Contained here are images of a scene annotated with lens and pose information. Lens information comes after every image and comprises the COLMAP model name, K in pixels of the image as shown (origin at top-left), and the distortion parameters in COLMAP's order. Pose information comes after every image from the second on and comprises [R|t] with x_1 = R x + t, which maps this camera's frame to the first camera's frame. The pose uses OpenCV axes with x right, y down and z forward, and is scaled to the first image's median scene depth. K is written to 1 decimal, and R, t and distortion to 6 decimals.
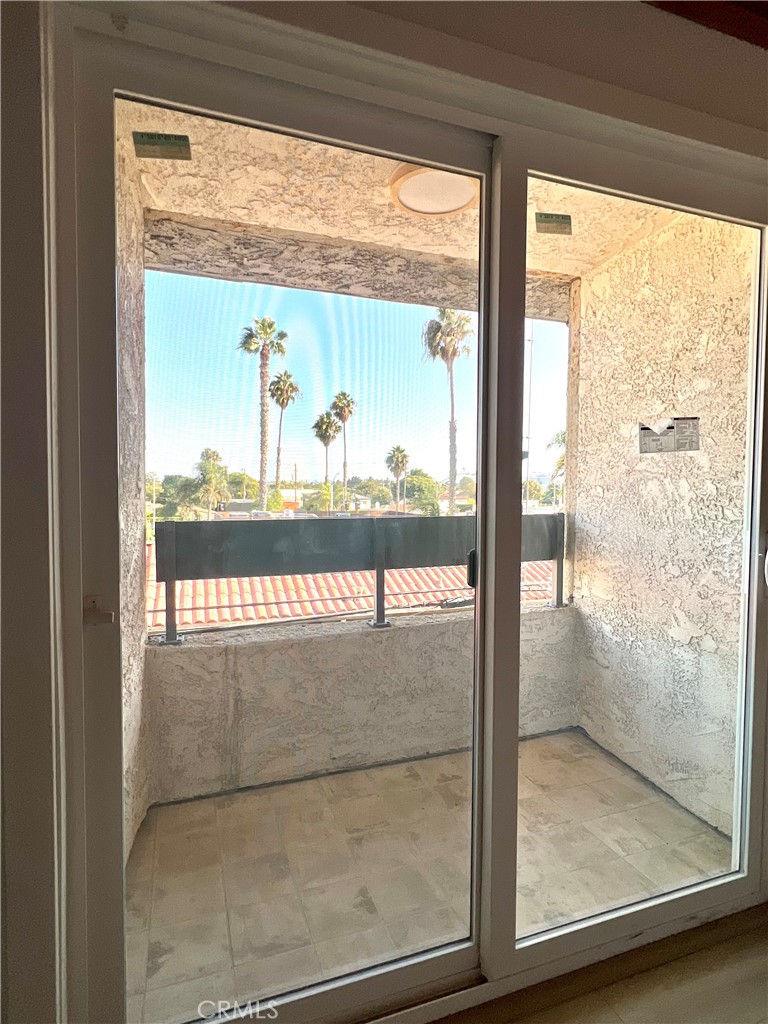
lens RADIAL K [[561.7, 0, 384.0], [0, 561.7, 512.0], [0, 0, 1]] dist [-0.001573, -0.000482]
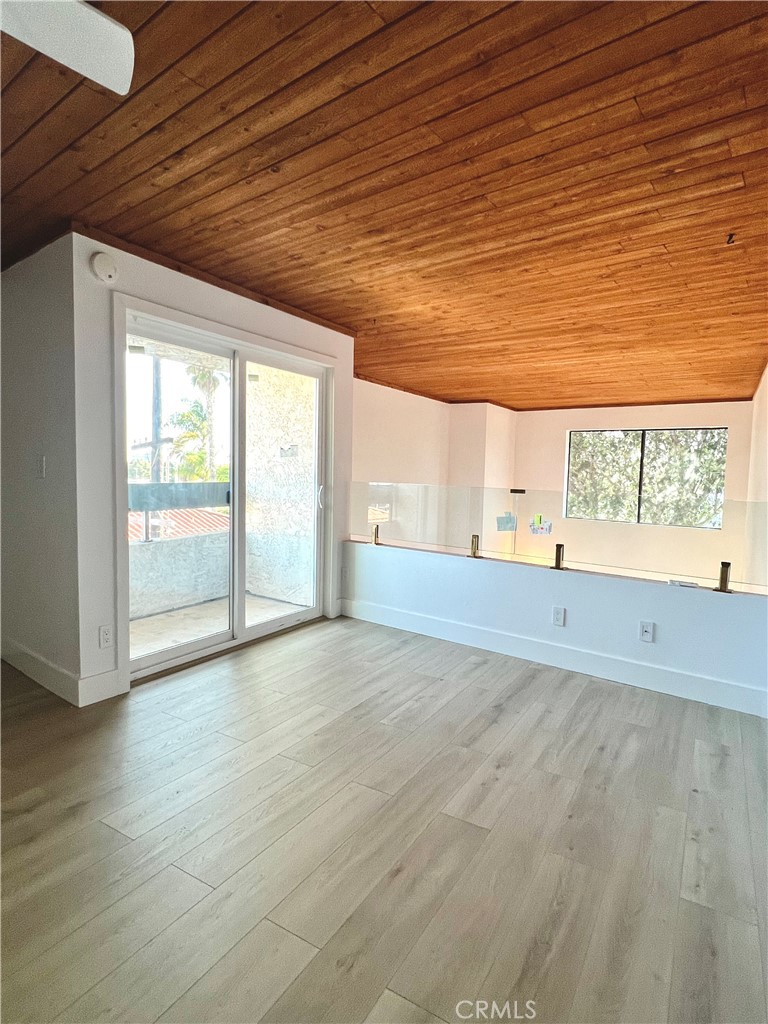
lens RADIAL K [[561.7, 0, 384.0], [0, 561.7, 512.0], [0, 0, 1]] dist [-0.001573, -0.000482]
pose [[0.781539, -0.031428, 0.623065, -0.683023], [0.006801, 0.999100, 0.041866, 0.041513], [-0.623820, -0.028482, 0.781049, -1.161205]]
